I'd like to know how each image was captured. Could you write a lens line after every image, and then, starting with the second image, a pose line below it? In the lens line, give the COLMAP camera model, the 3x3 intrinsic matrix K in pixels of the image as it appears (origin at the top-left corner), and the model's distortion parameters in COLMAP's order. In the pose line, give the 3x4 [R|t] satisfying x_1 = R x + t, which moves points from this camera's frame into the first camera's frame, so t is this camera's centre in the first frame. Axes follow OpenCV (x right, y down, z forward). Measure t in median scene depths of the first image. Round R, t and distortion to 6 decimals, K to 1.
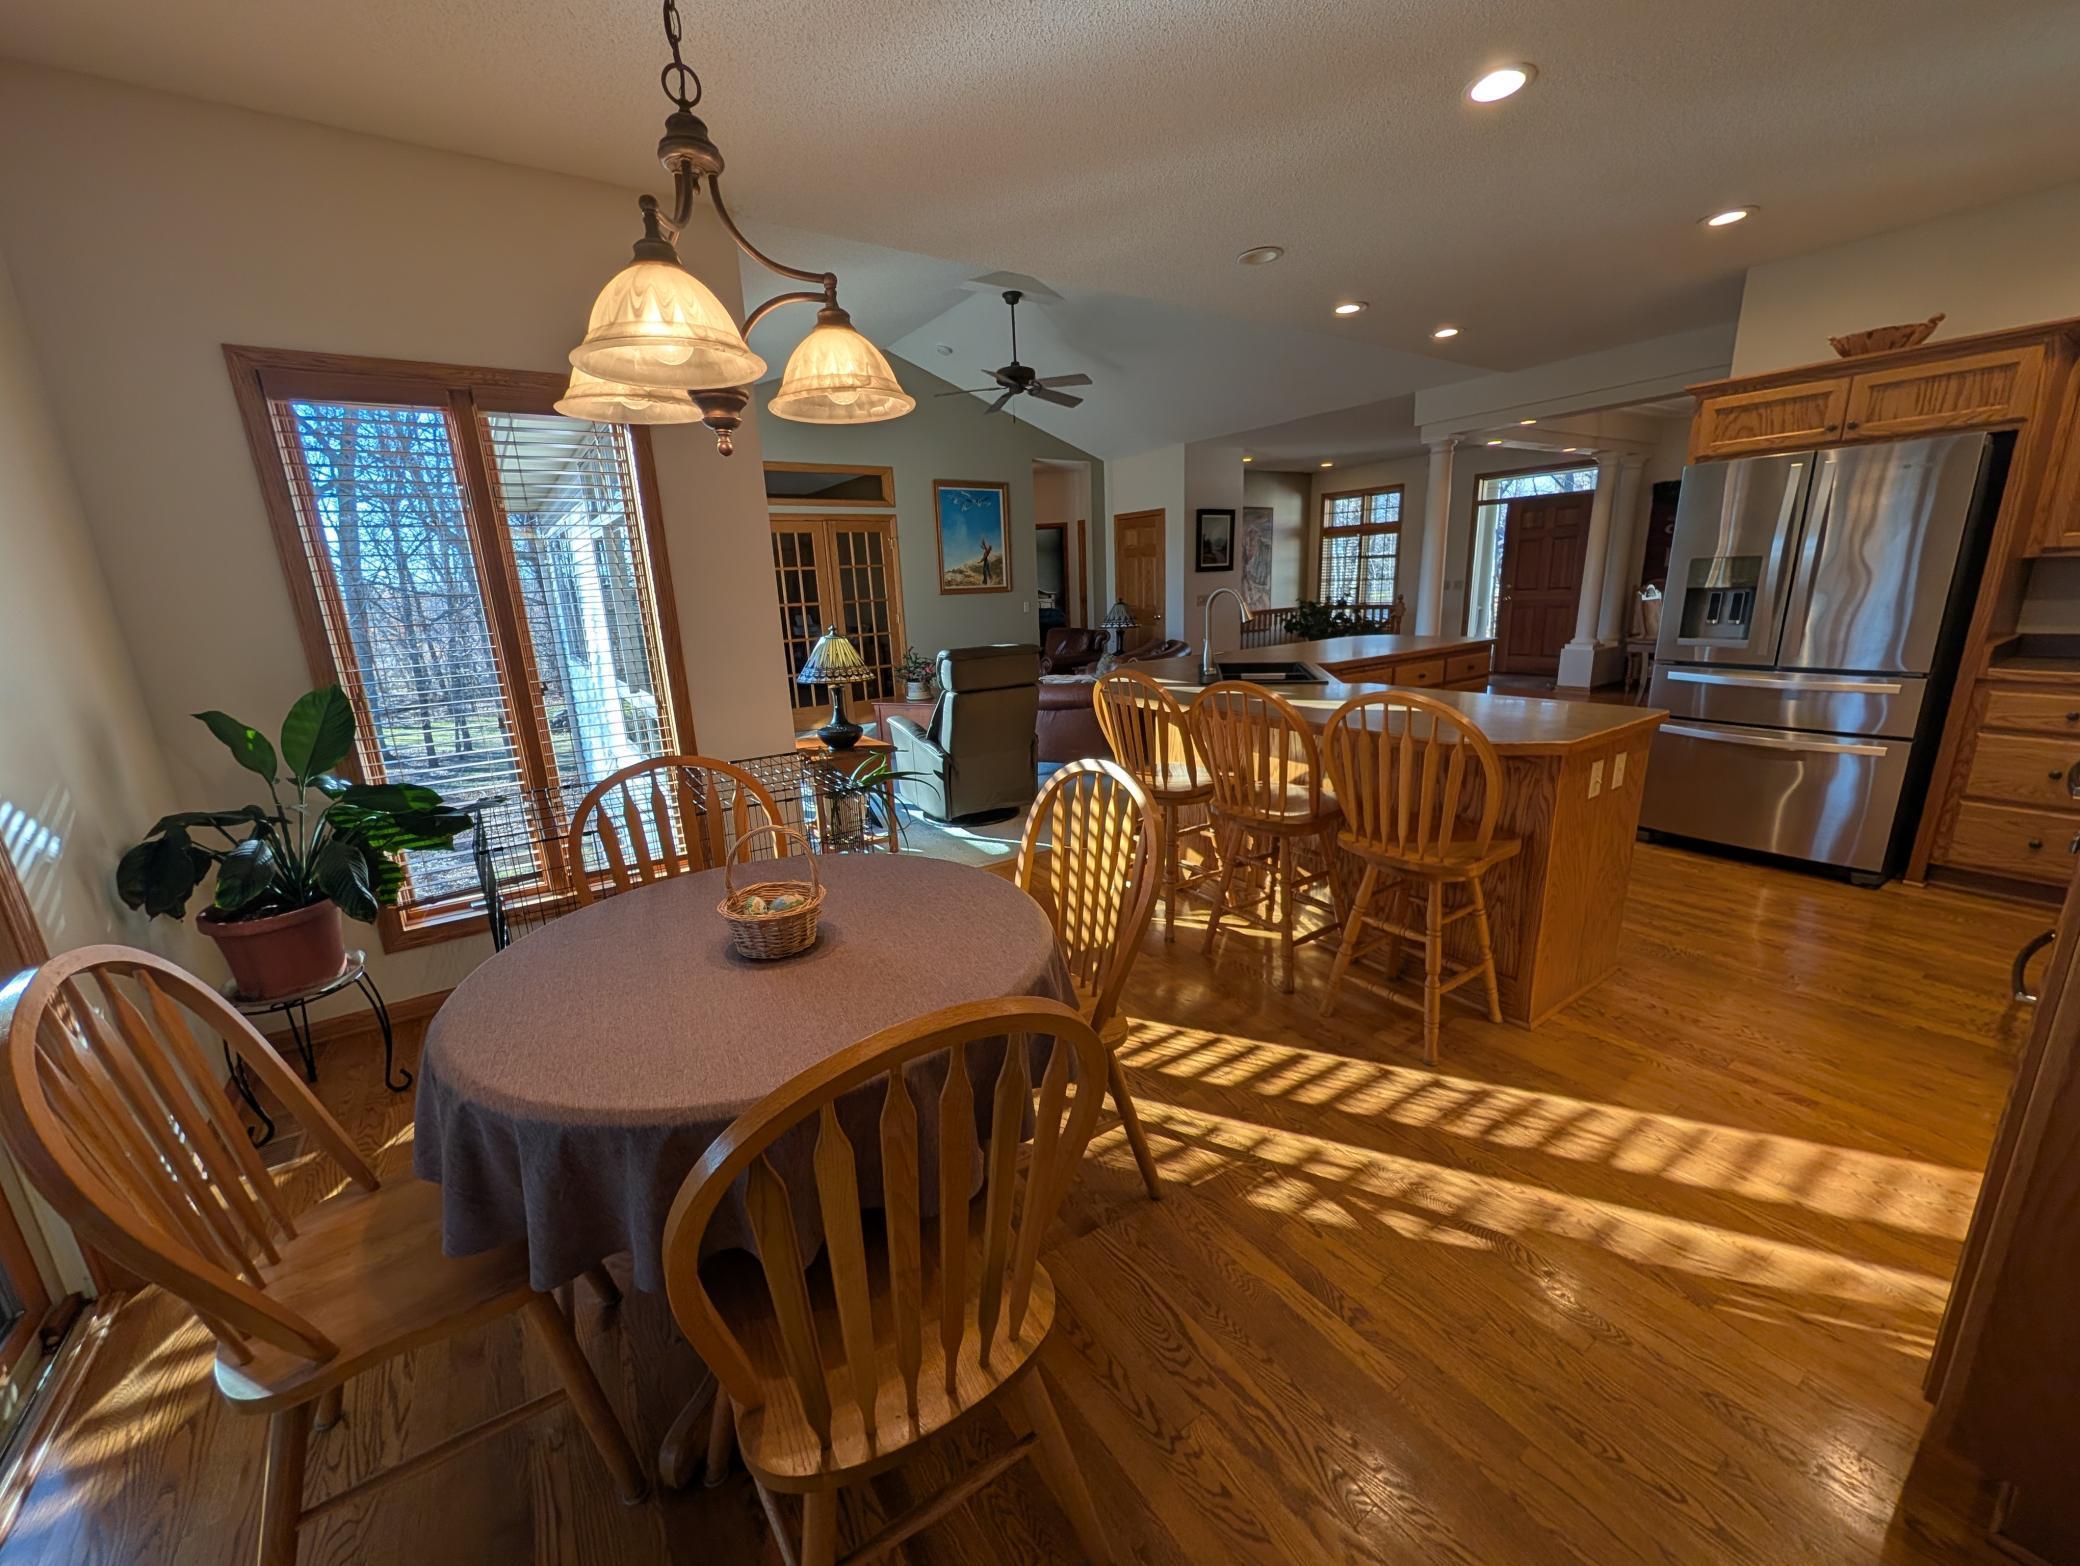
lens RADIAL K [[805.0, 0, 1040.4], [0, 805.0, 789.1], [0, 0, 1]] dist [0.001255, -0.000147]
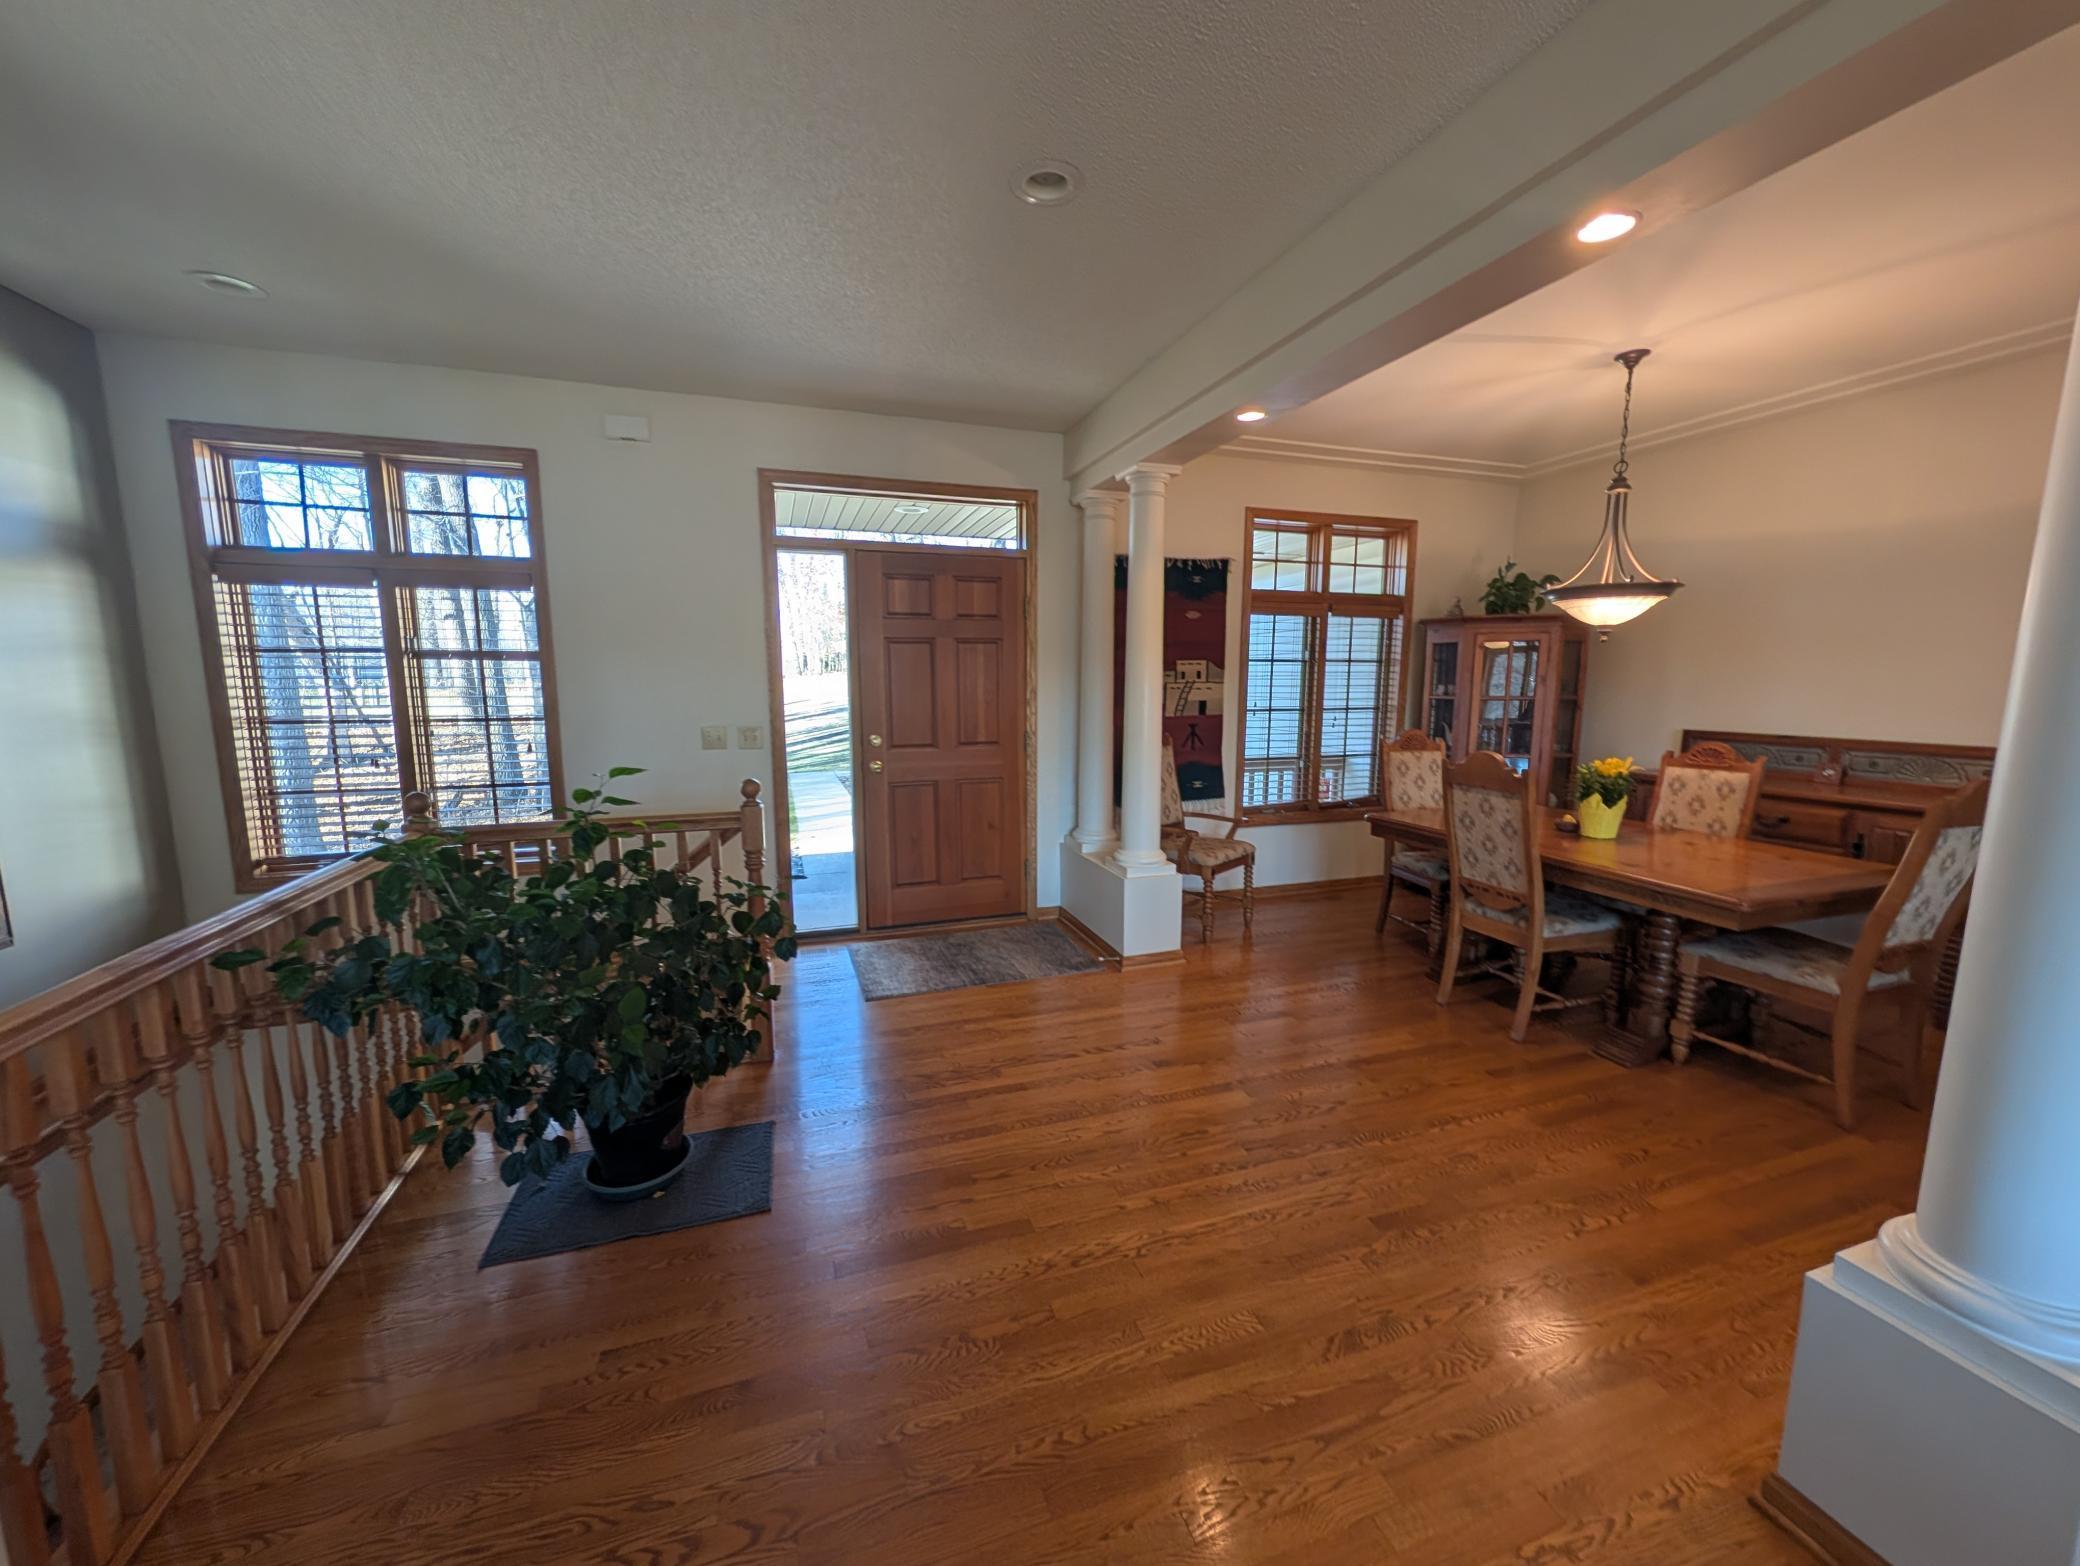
lens RADIAL K [[821.8, 0, 1035.2], [0, 821.8, 787.4], [0, 0, 1]] dist [-0.000099, -0.000041]
pose [[0.259118, -0.103908, 0.960240, 0.185300], [0.226538, 0.973001, 0.044159, -0.245405], [-0.938903, 0.206089, 0.275661, 0.866350]]
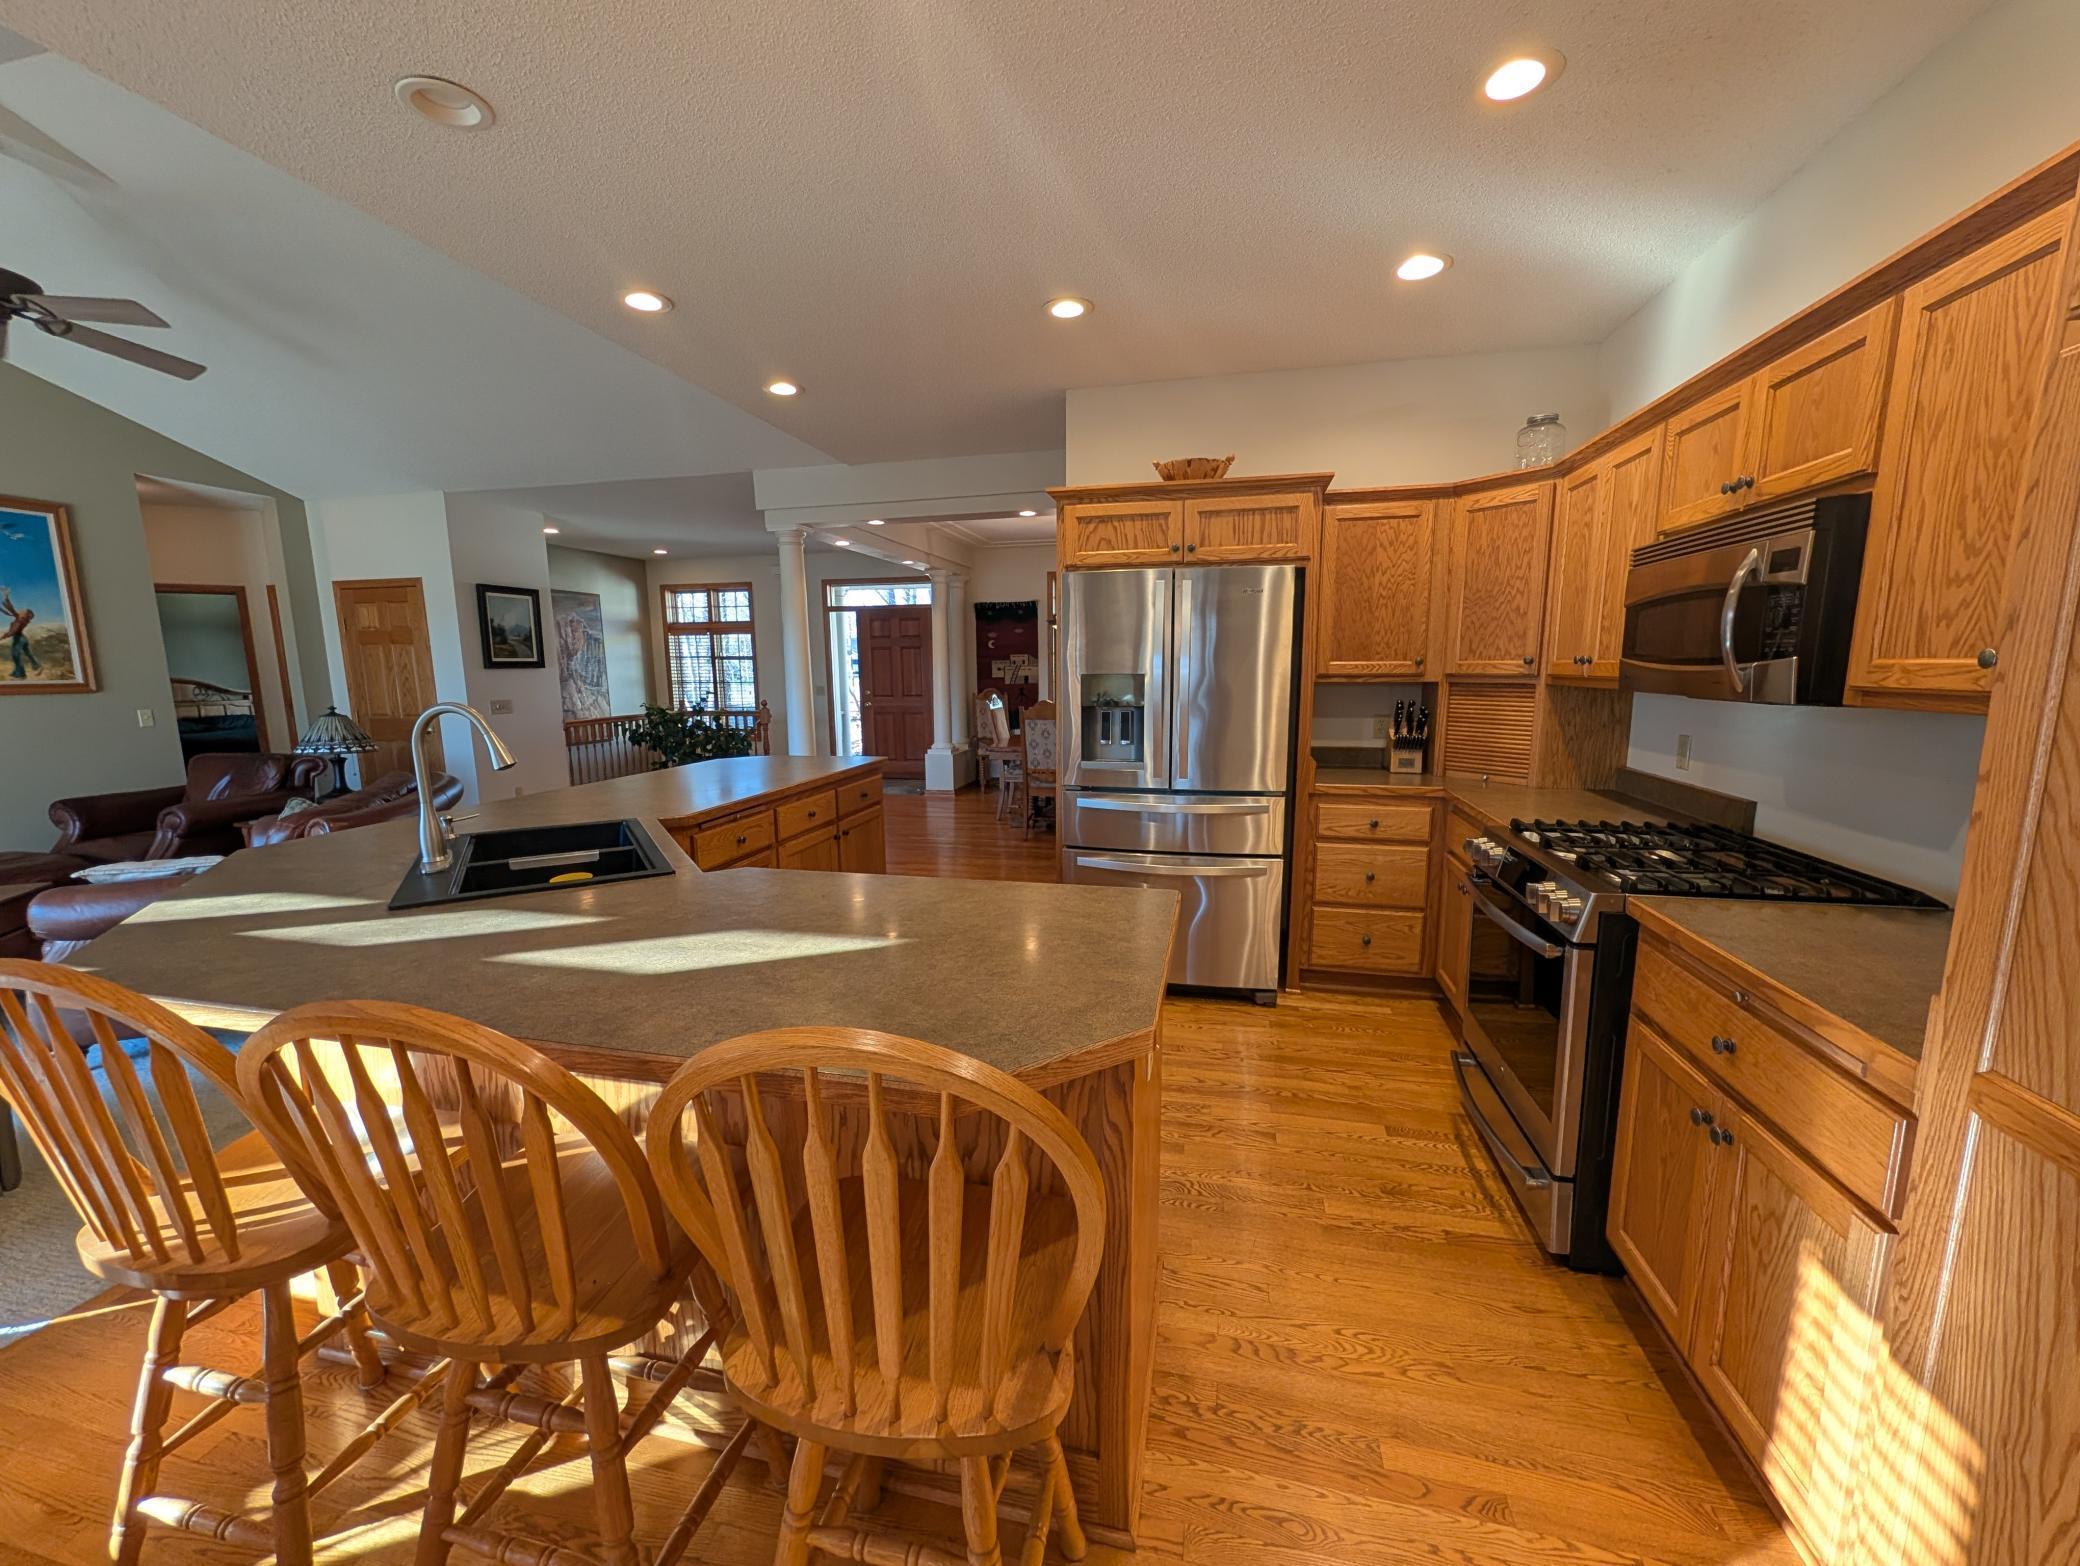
lens RADIAL K [[805.0, 0, 1040.4], [0, 805.0, 789.1], [0, 0, 1]] dist [0.001255, -0.000147]
pose [[0.735826, -0.069733, 0.673571, 0.065494], [0.149435, 0.986883, -0.061076, -0.044925], [-0.660477, 0.145596, 0.736595, 0.156310]]
